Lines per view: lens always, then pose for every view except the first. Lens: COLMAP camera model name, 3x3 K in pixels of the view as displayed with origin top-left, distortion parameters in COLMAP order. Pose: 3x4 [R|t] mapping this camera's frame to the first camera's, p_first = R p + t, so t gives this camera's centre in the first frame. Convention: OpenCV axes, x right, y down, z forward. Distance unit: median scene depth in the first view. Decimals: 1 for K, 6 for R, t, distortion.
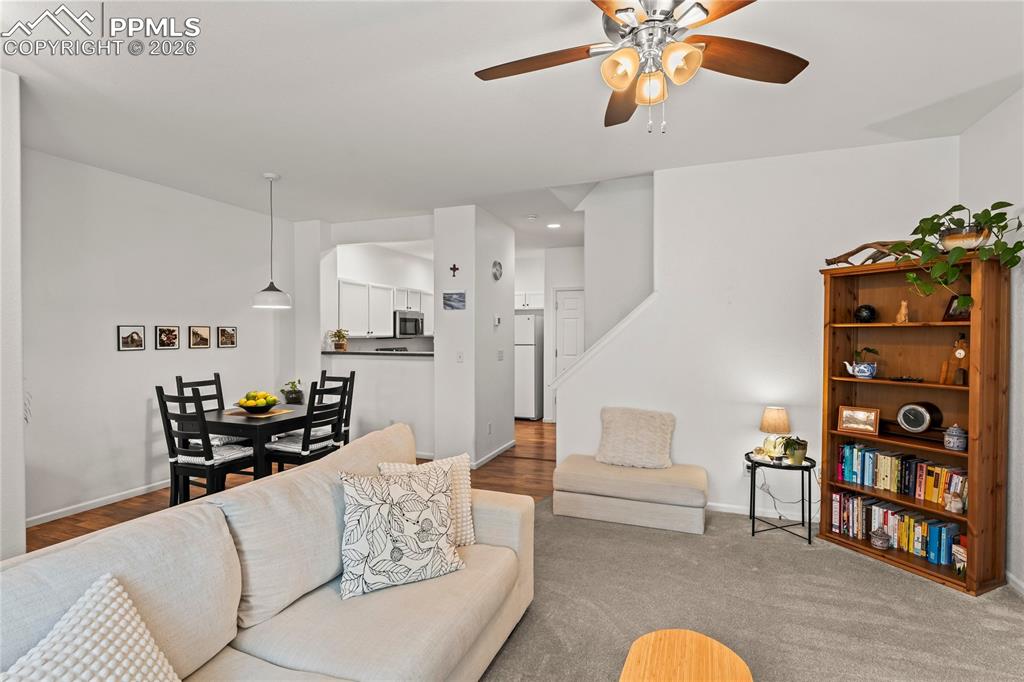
lens RADIAL K [[466.1, 0, 511.1], [0, 466.1, 339.5], [0, 0, 1]] dist [-0.000096, -0.000011]
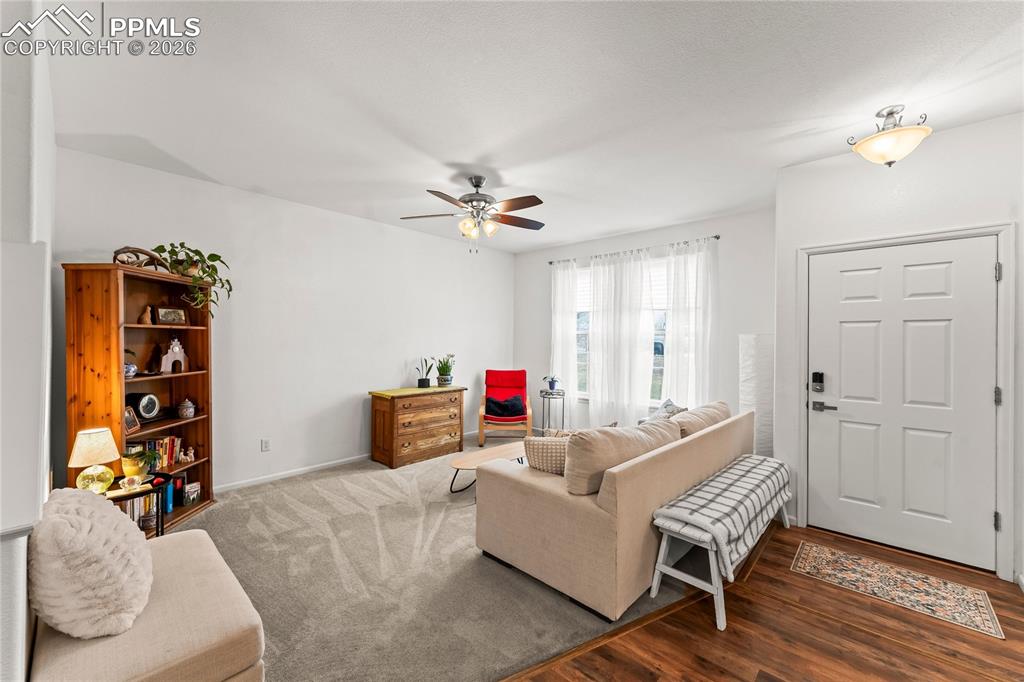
lens RADIAL K [[409.1, 0, 510.4], [0, 409.1, 336.8], [0, 0, 1]] dist [0.004077, -0.000903]
pose [[-0.925641, -0.002857, 0.378391, -0.266578], [0.001569, 0.999934, 0.011388, -0.020711], [-0.378399, 0.011134, -0.925576, 1.084162]]
